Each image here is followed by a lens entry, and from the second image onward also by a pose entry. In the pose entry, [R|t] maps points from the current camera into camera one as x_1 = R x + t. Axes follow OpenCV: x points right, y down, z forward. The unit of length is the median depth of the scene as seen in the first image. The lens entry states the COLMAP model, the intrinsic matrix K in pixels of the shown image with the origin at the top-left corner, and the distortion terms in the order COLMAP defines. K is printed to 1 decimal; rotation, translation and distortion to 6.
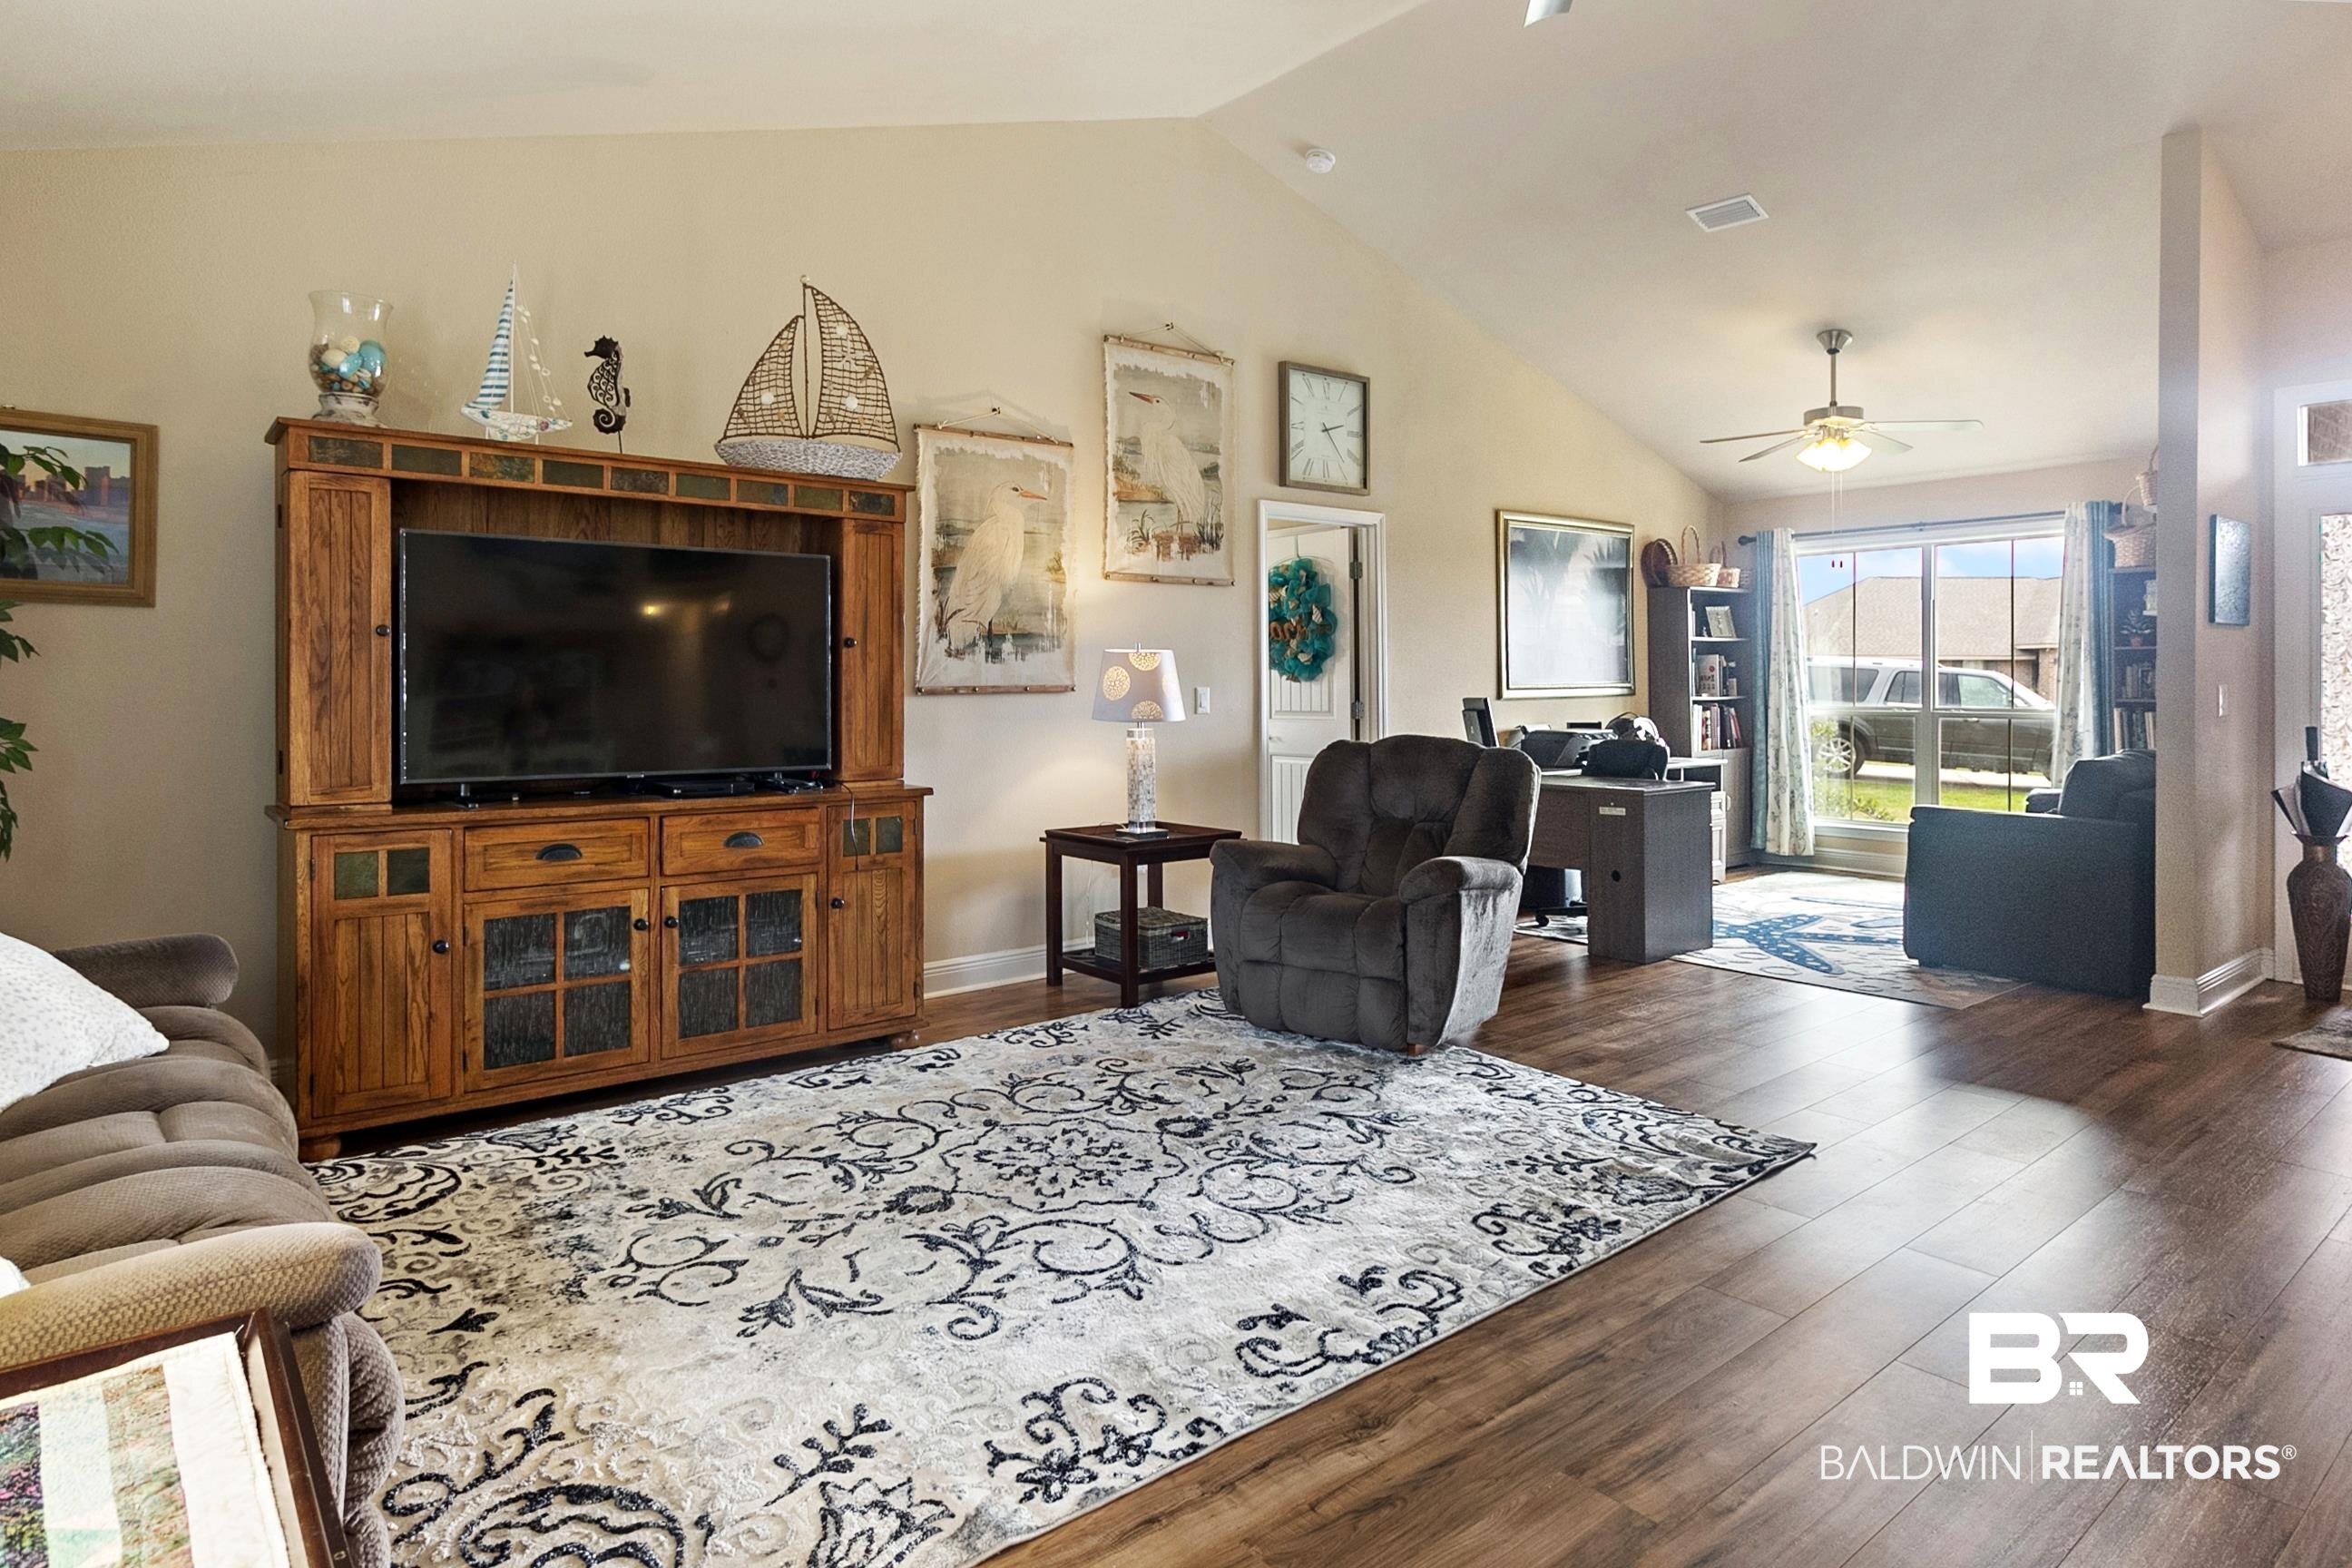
lens RADIAL K [[1301.0, 0, 1174.5], [0, 1301.0, 688.5], [0, 0, 1]] dist [0.000246, 0.002081]
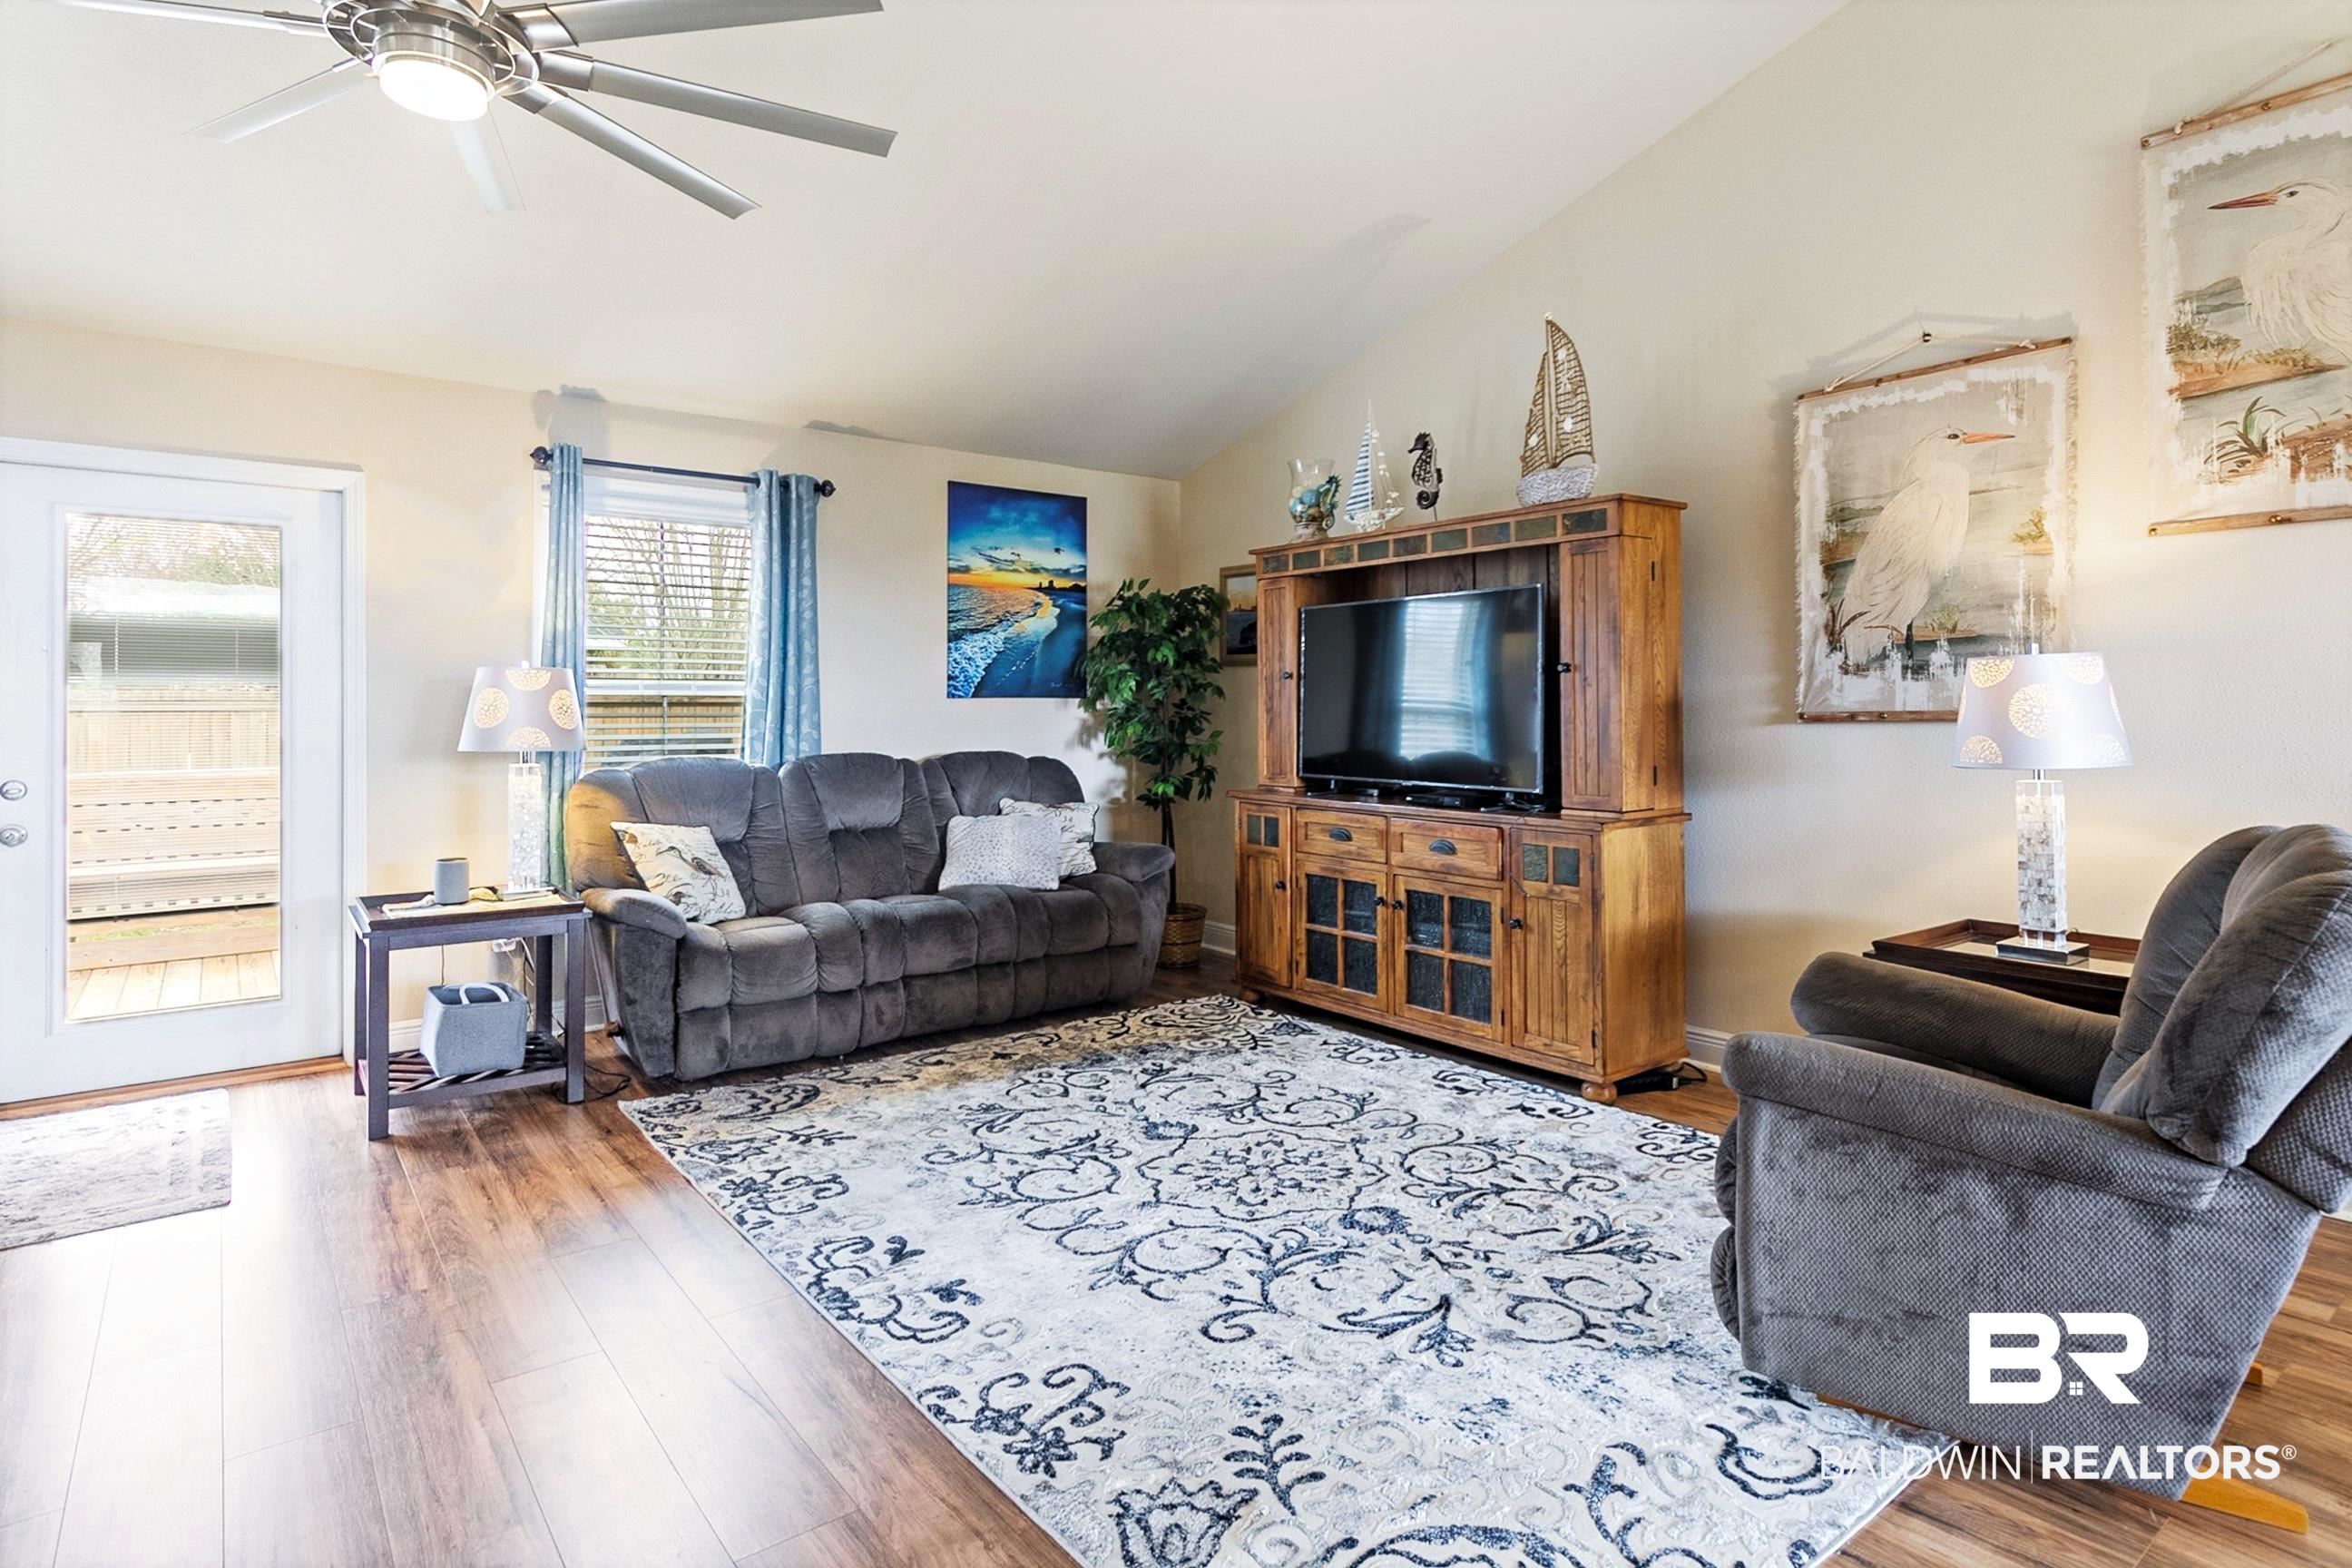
lens RADIAL K [[1145.3, 0, 1132.4], [0, 1145.3, 707.3], [0, 0, 1]] dist [-0.001655, 0.001252]
pose [[0.001885, -0.002244, -0.999996, 0.648482], [0.000232, 0.999997, -0.002244, -0.003550], [0.999998, -0.000228, 0.001886, 0.701886]]
